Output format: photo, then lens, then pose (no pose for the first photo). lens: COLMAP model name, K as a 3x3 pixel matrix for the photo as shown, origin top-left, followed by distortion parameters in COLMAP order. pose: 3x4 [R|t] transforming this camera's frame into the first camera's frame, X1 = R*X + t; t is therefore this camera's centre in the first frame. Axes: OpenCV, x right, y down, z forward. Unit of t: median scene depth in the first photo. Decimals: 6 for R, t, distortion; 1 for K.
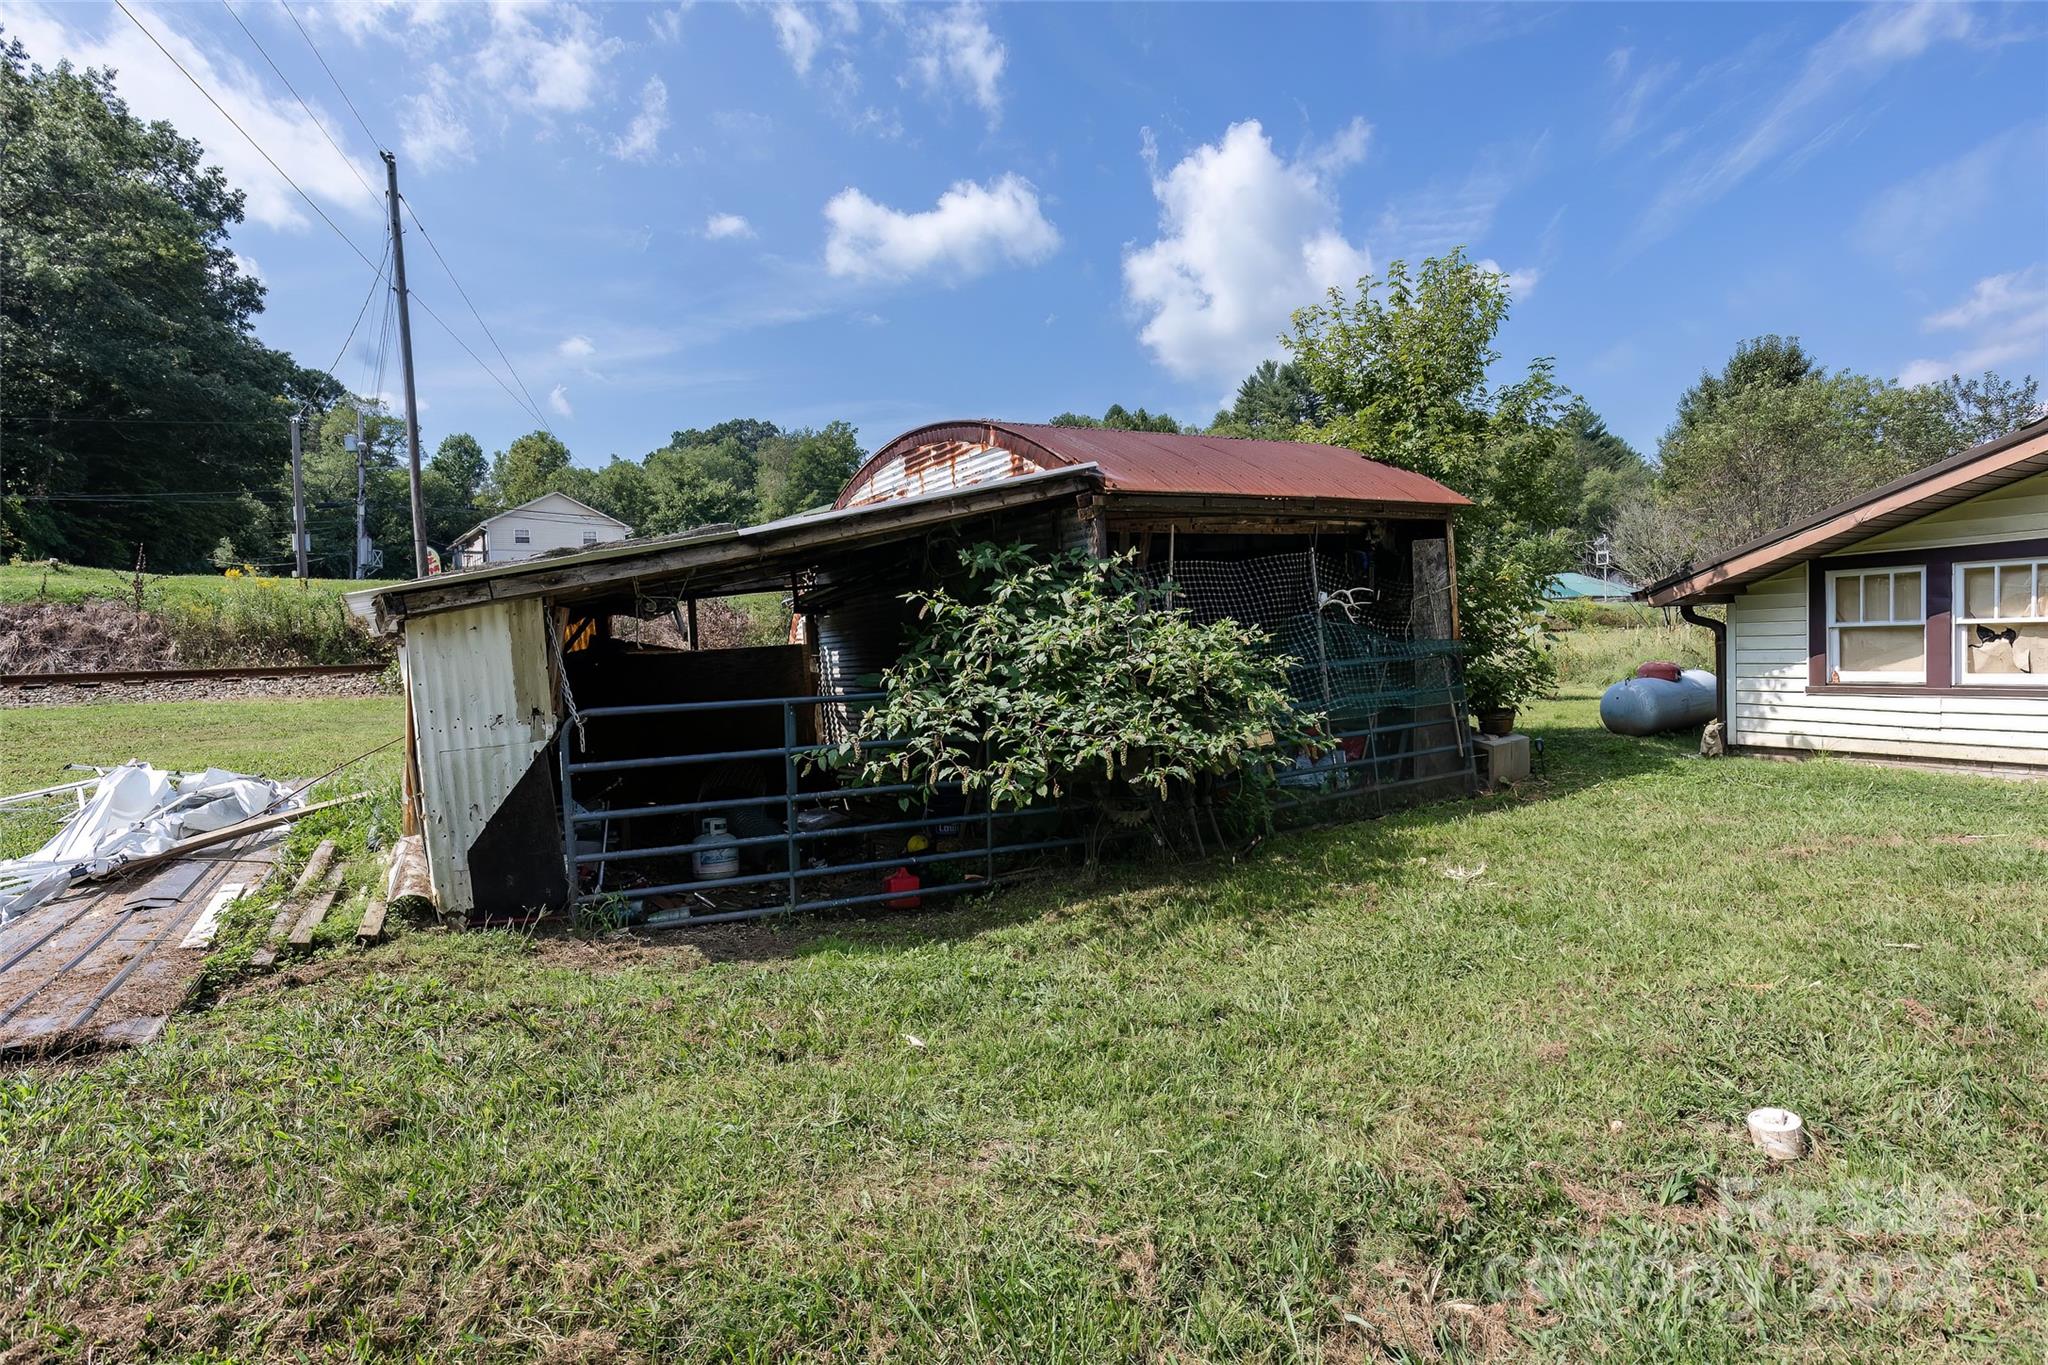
lens RADIAL K [[1042.1, 0, 1054.2], [0, 1042.1, 688.9], [0, 0, 1]] dist [0.003590, 0.018841]
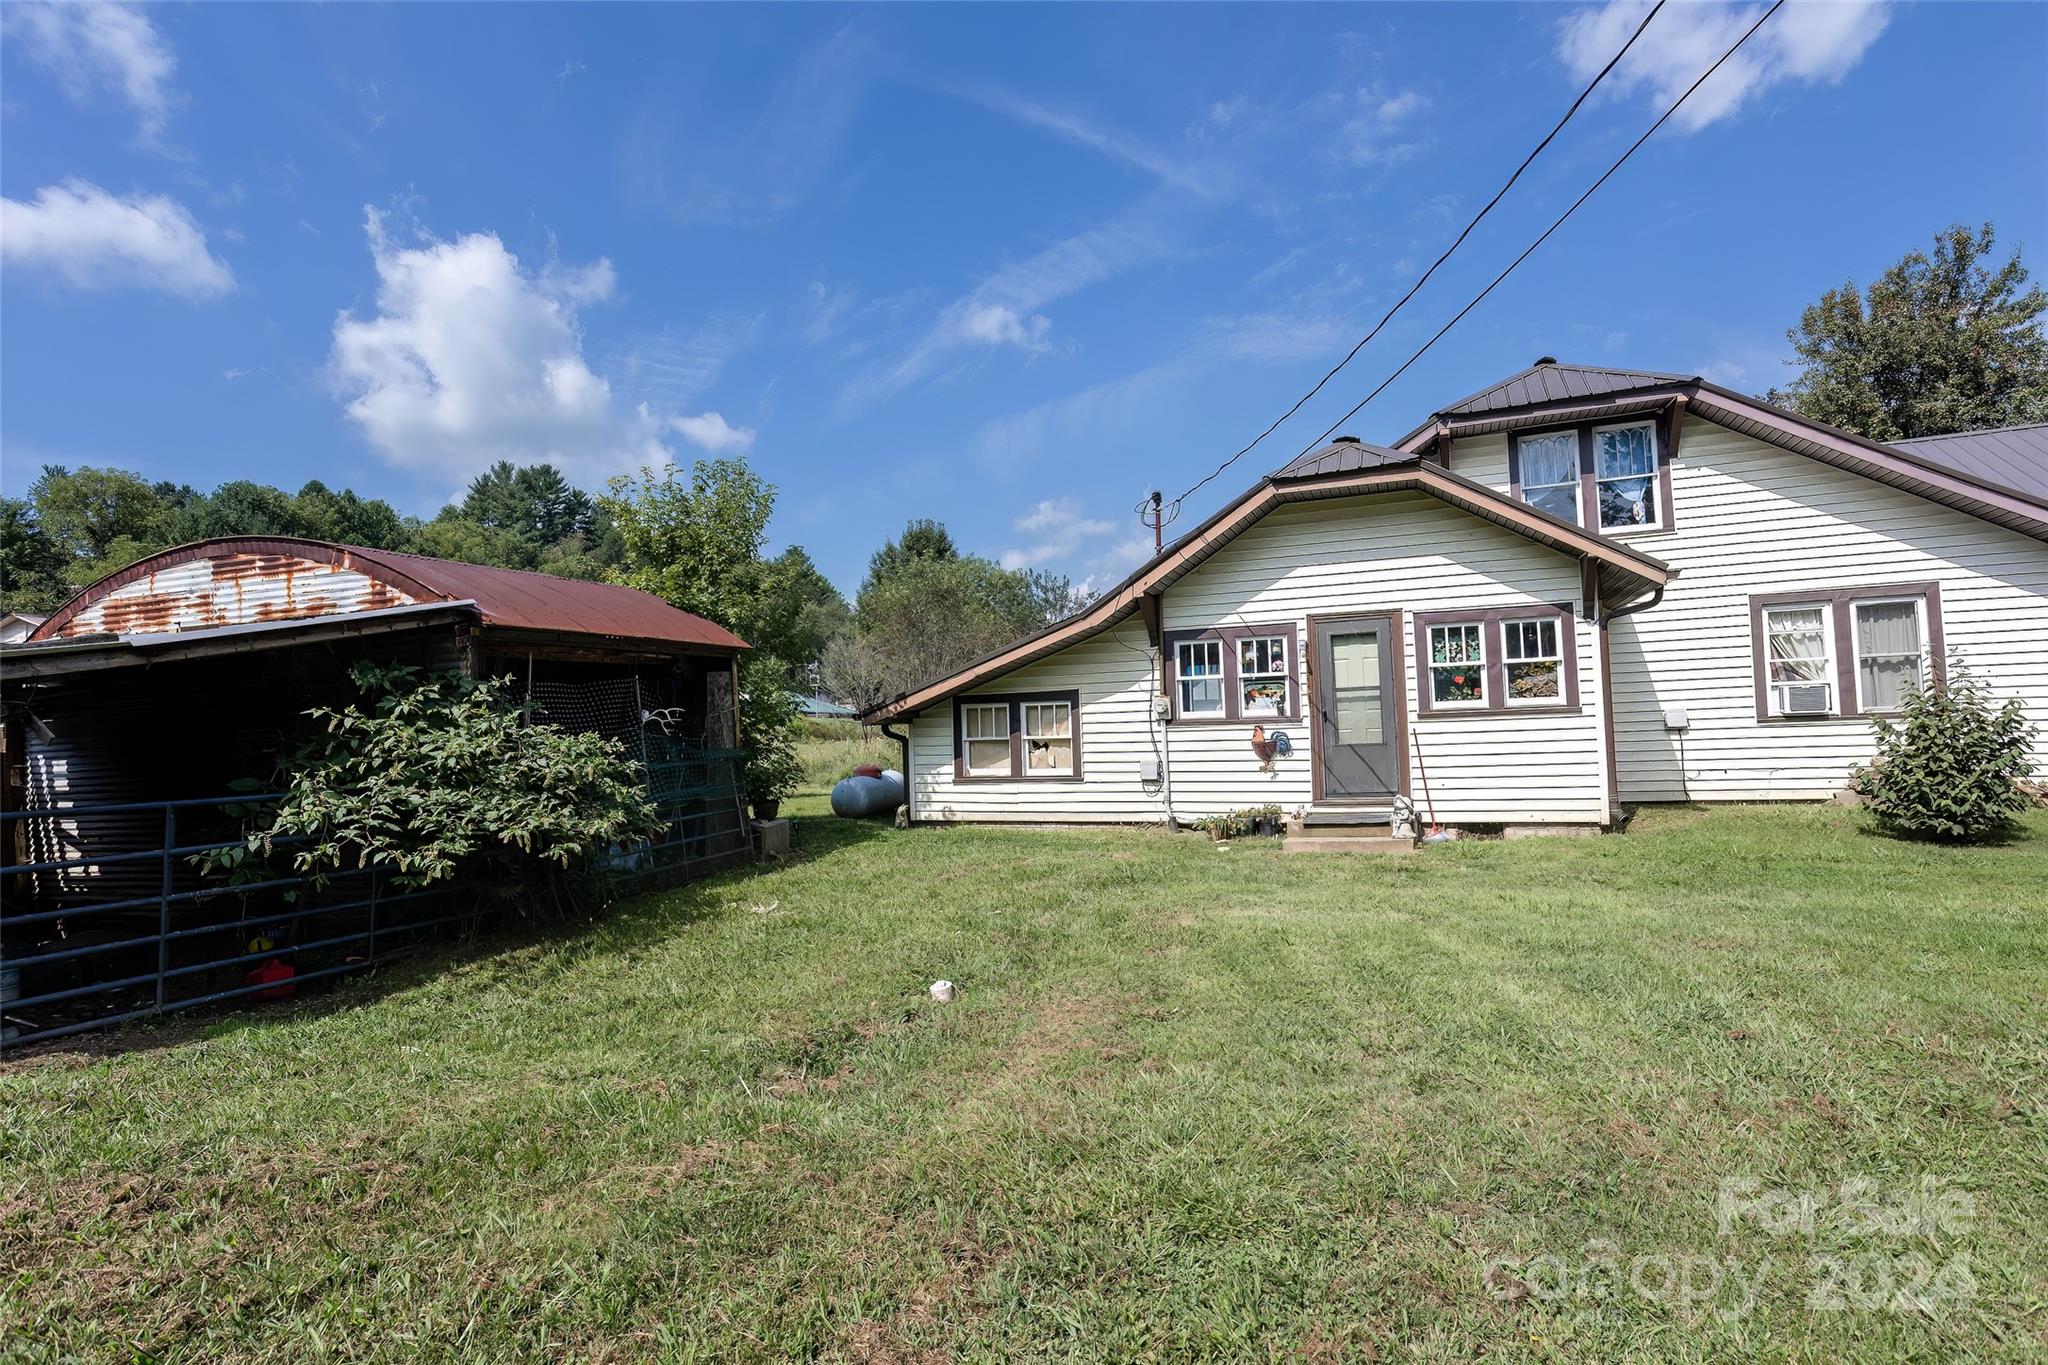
lens RADIAL K [[1009.4, 0, 1025.3], [0, 1009.4, 685.4], [0, 0, 1]] dist [-0.053180, 0.037752]
pose [[0.770425, 0.039500, 0.636306, -0.150217], [0.030351, 0.994675, -0.098494, 0.010363], [-0.636808, 0.095195, 0.765124, -0.216075]]
